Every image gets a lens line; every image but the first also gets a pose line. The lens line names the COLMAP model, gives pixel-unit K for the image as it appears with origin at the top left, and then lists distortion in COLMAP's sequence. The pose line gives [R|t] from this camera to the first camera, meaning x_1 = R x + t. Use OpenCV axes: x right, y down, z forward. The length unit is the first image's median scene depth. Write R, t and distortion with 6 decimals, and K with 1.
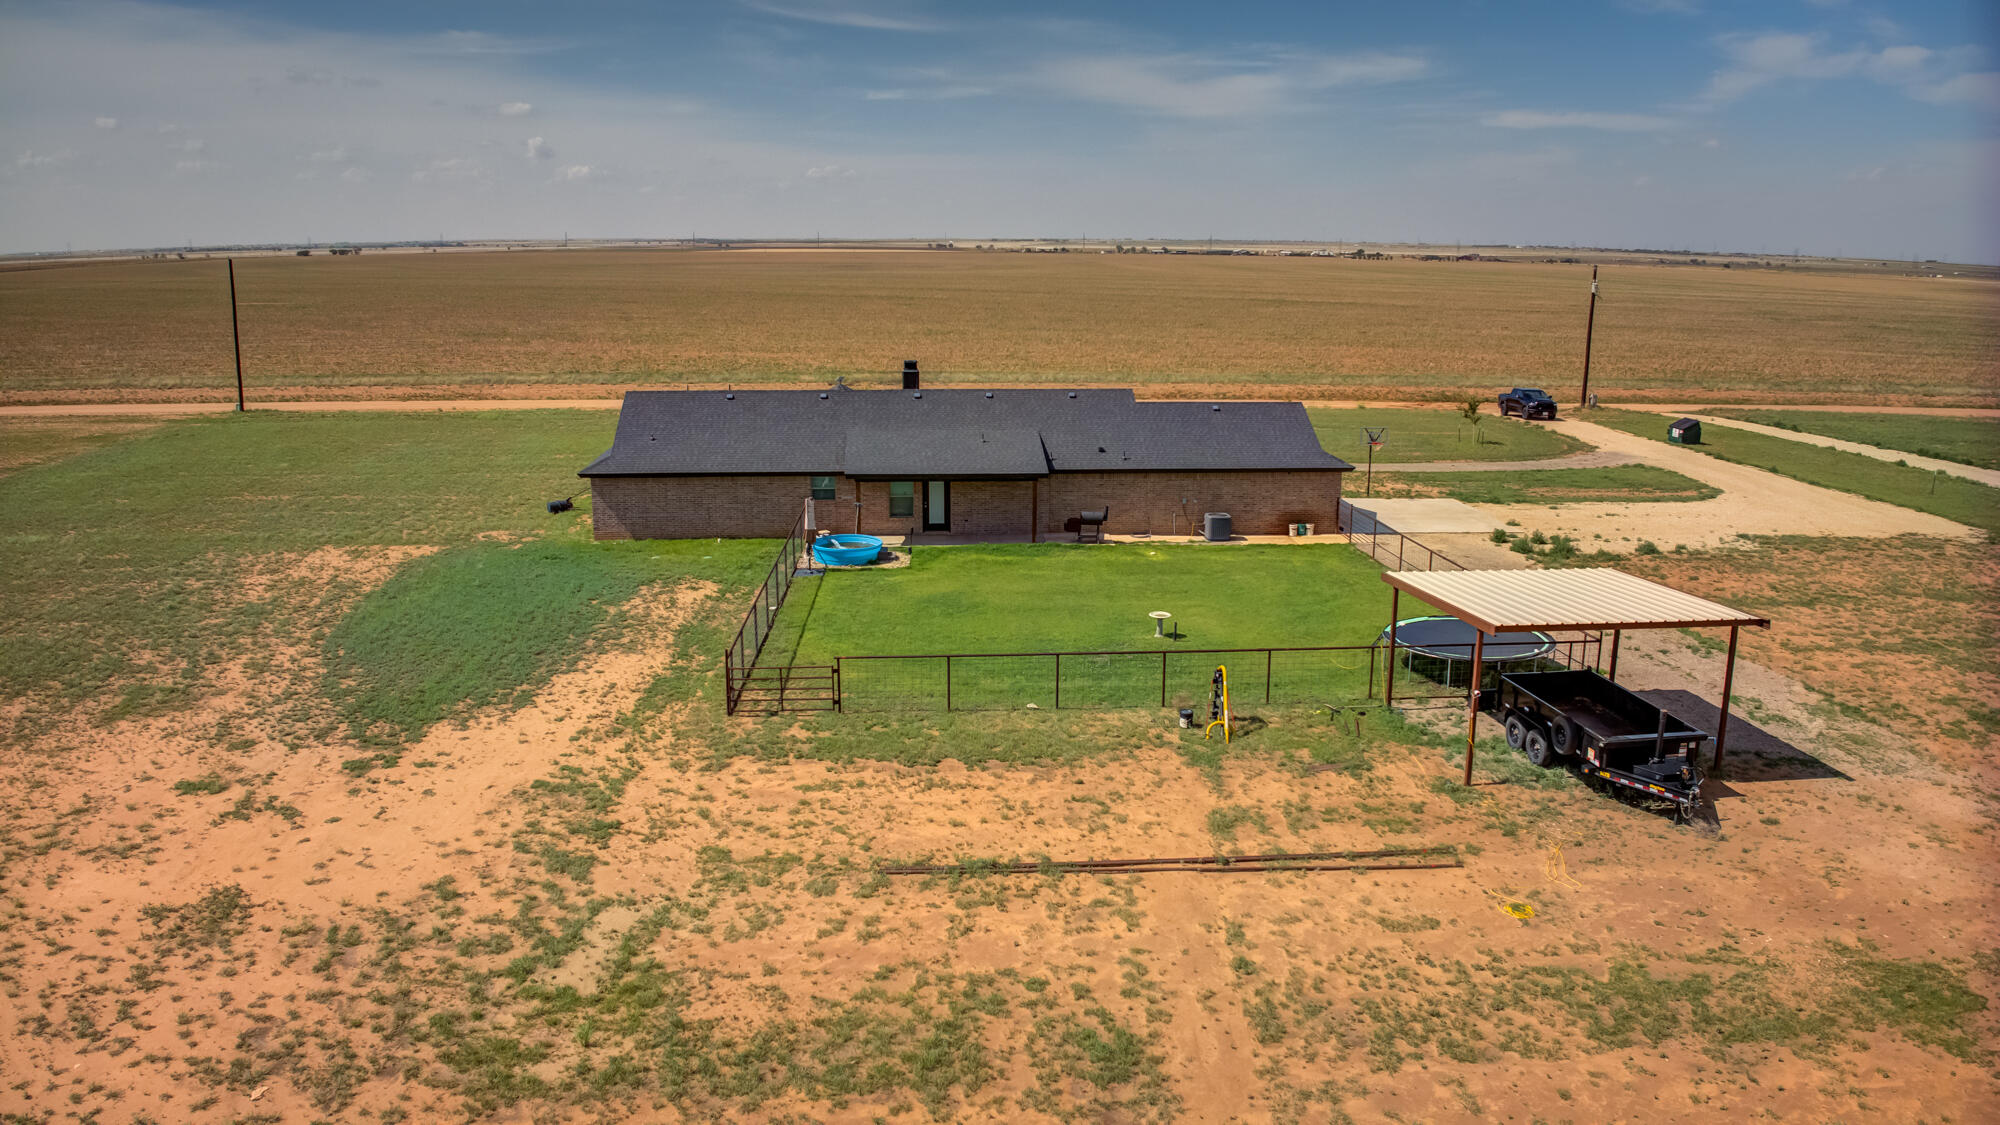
lens RADIAL K [[1404.8, 0, 1006.9], [0, 1404.8, 560.1], [0, 0, 1]] dist [-0.100358, -0.018980]
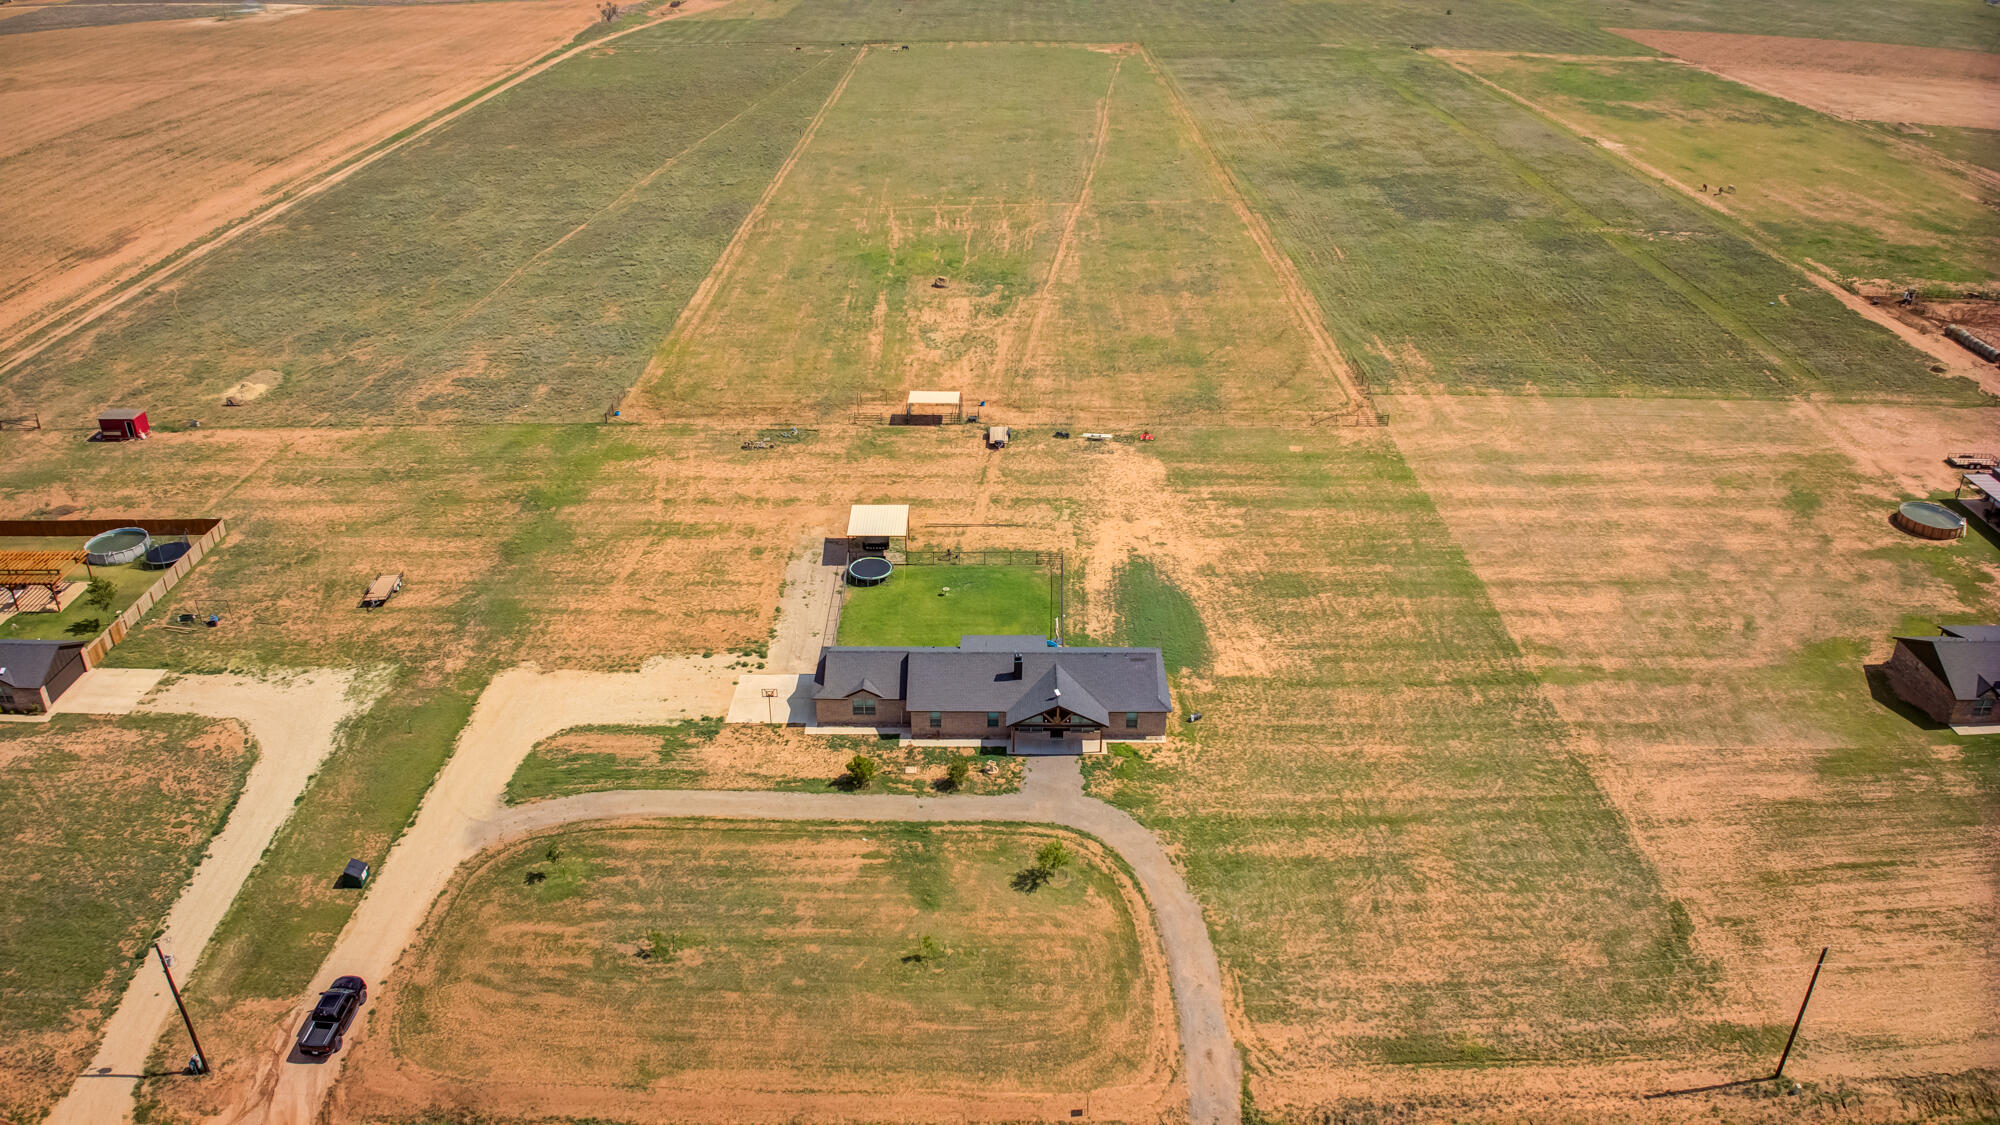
lens RADIAL K [[1404.8, 0, 1001.0], [0, 1404.8, 553.1], [0, 0, 1]] dist [-0.100358, -0.018980]
pose [[-0.996357, -0.045278, 0.072269, -0.323230], [0.011629, 0.767372, 0.641097, -2.681141], [-0.084485, 0.639601, -0.764050, 4.294530]]
